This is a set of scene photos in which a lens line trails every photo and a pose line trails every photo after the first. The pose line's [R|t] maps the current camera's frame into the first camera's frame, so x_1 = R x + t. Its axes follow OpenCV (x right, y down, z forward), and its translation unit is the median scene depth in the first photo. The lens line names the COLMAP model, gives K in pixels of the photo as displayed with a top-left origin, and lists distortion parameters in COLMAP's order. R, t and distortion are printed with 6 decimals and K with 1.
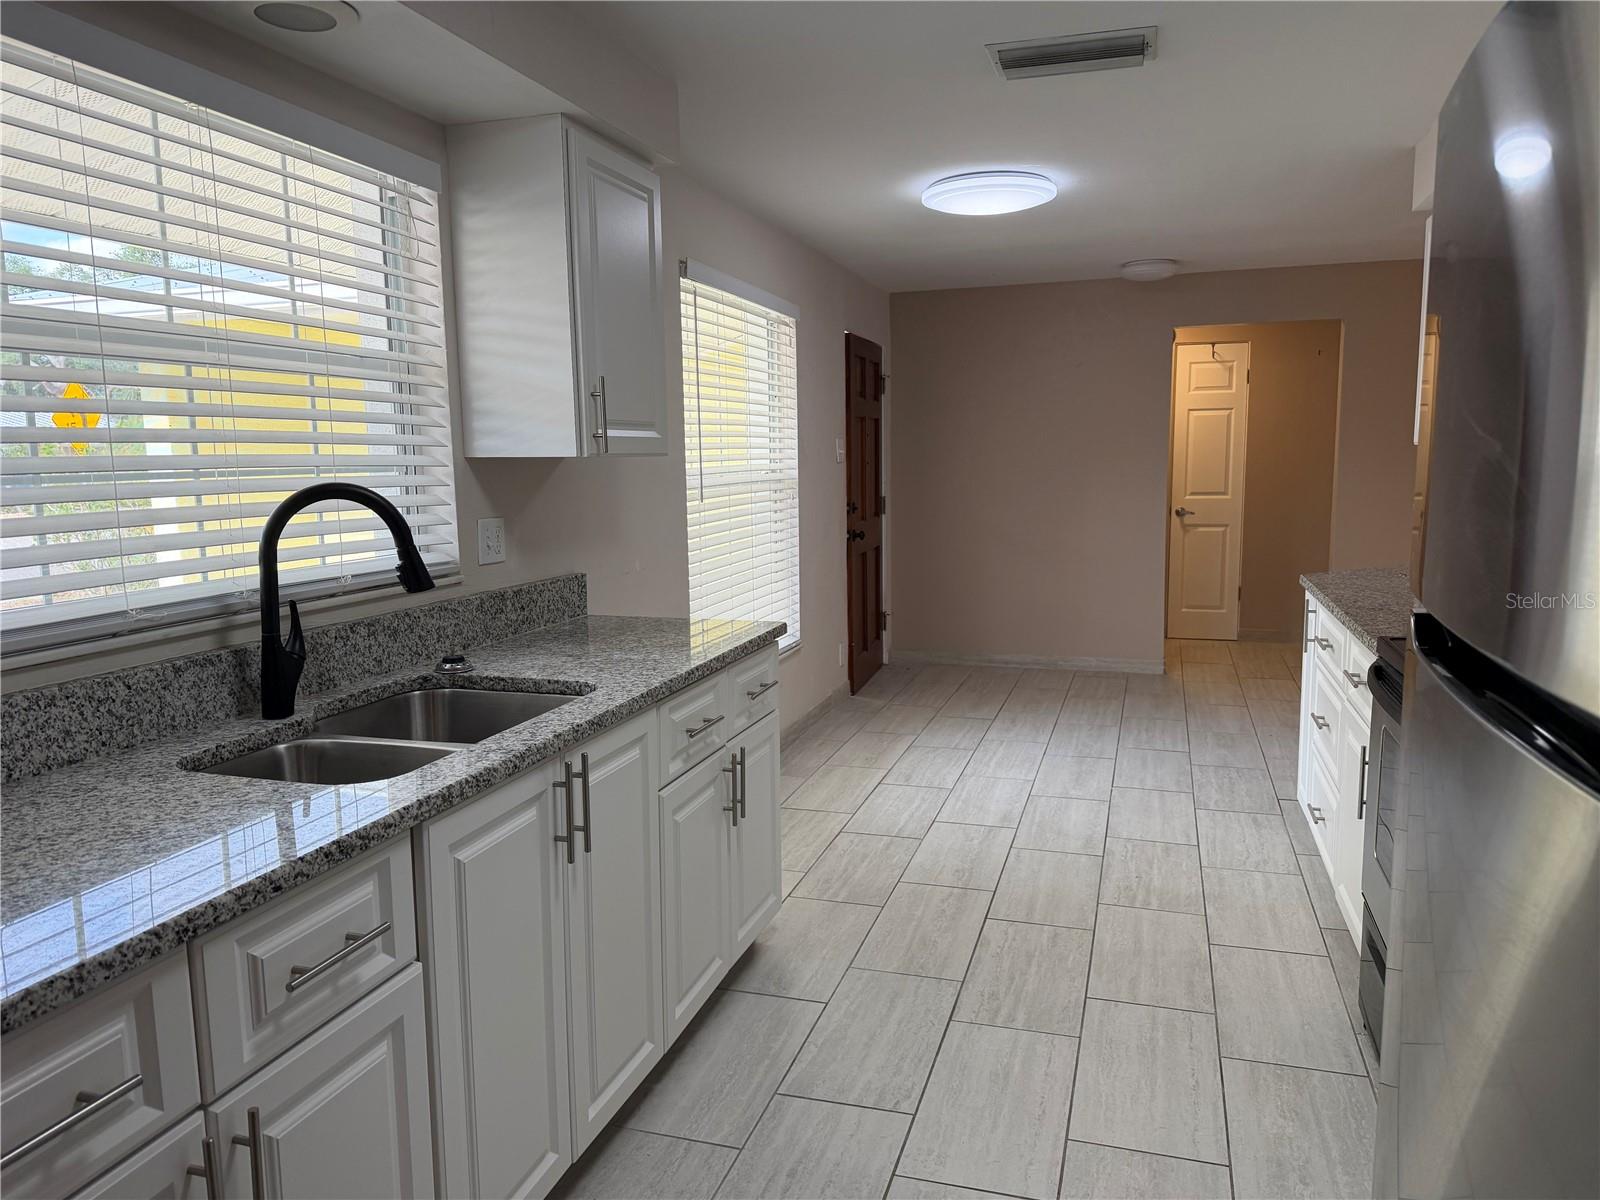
lens RADIAL K [[1112.3, 0, 800.0], [0, 1112.3, 600.0], [0, 0, 1]] dist [0.139483, -0.268299]
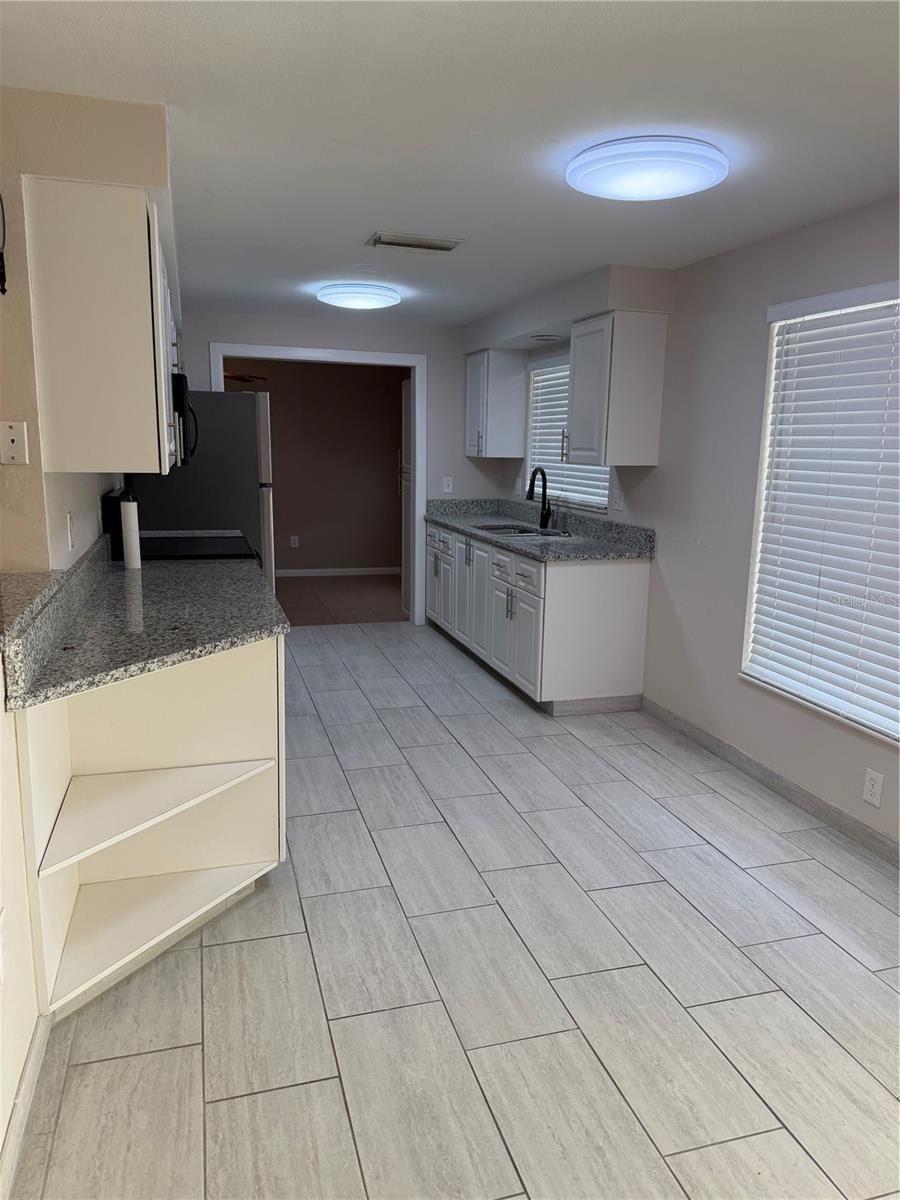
lens RADIAL K [[853.8, 0, 450.3], [0, 853.8, 605.4], [0, 0, 1]] dist [0.062984, -0.090556]
pose [[-0.831418, 0.100134, -0.546550, 0.979310], [-0.082529, 0.950464, 0.299679, -0.339621], [0.549484, 0.294265, -0.781969, 2.214339]]
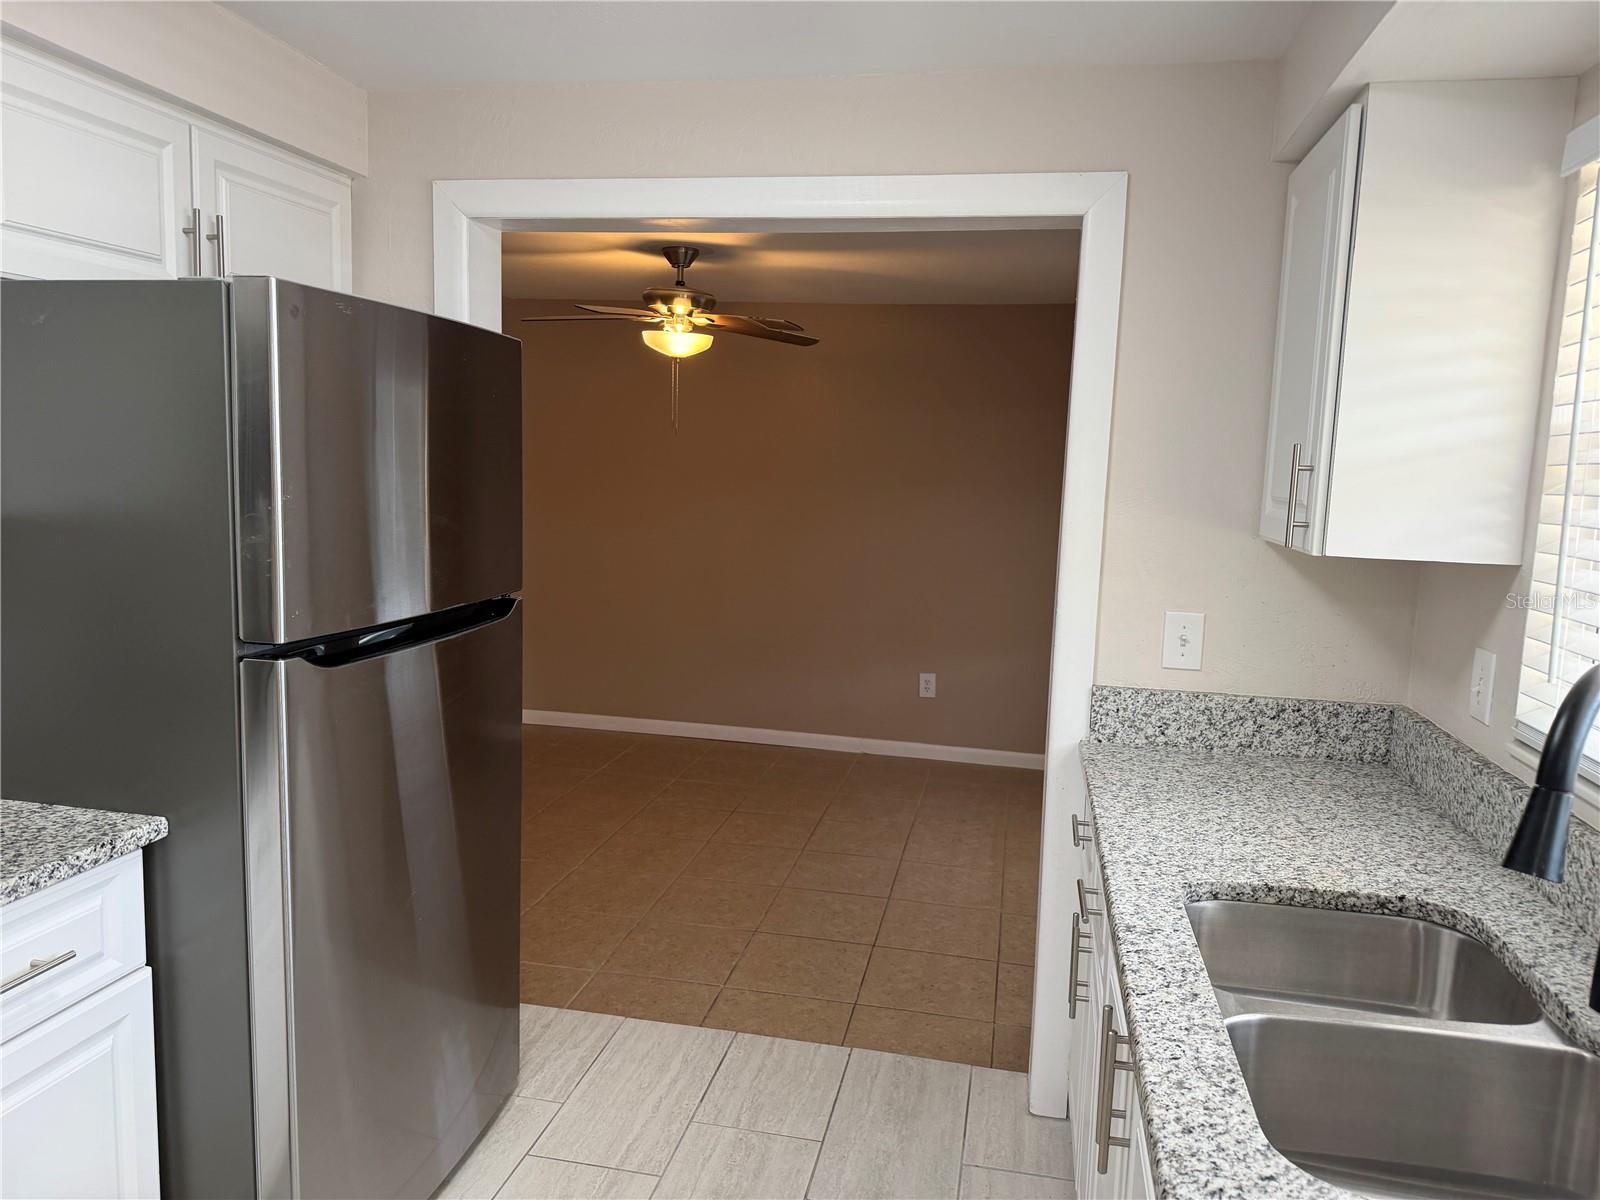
lens RADIAL K [[1128.9, 0, 775.6], [0, 1128.9, 609.7], [0, 0, 1]] dist [0.080392, -0.087171]
pose [[-0.996746, -0.010443, -0.079931, 0.044753], [-0.031426, 0.963456, 0.266017, -0.192685], [0.074232, 0.267663, -0.960649, 1.079332]]
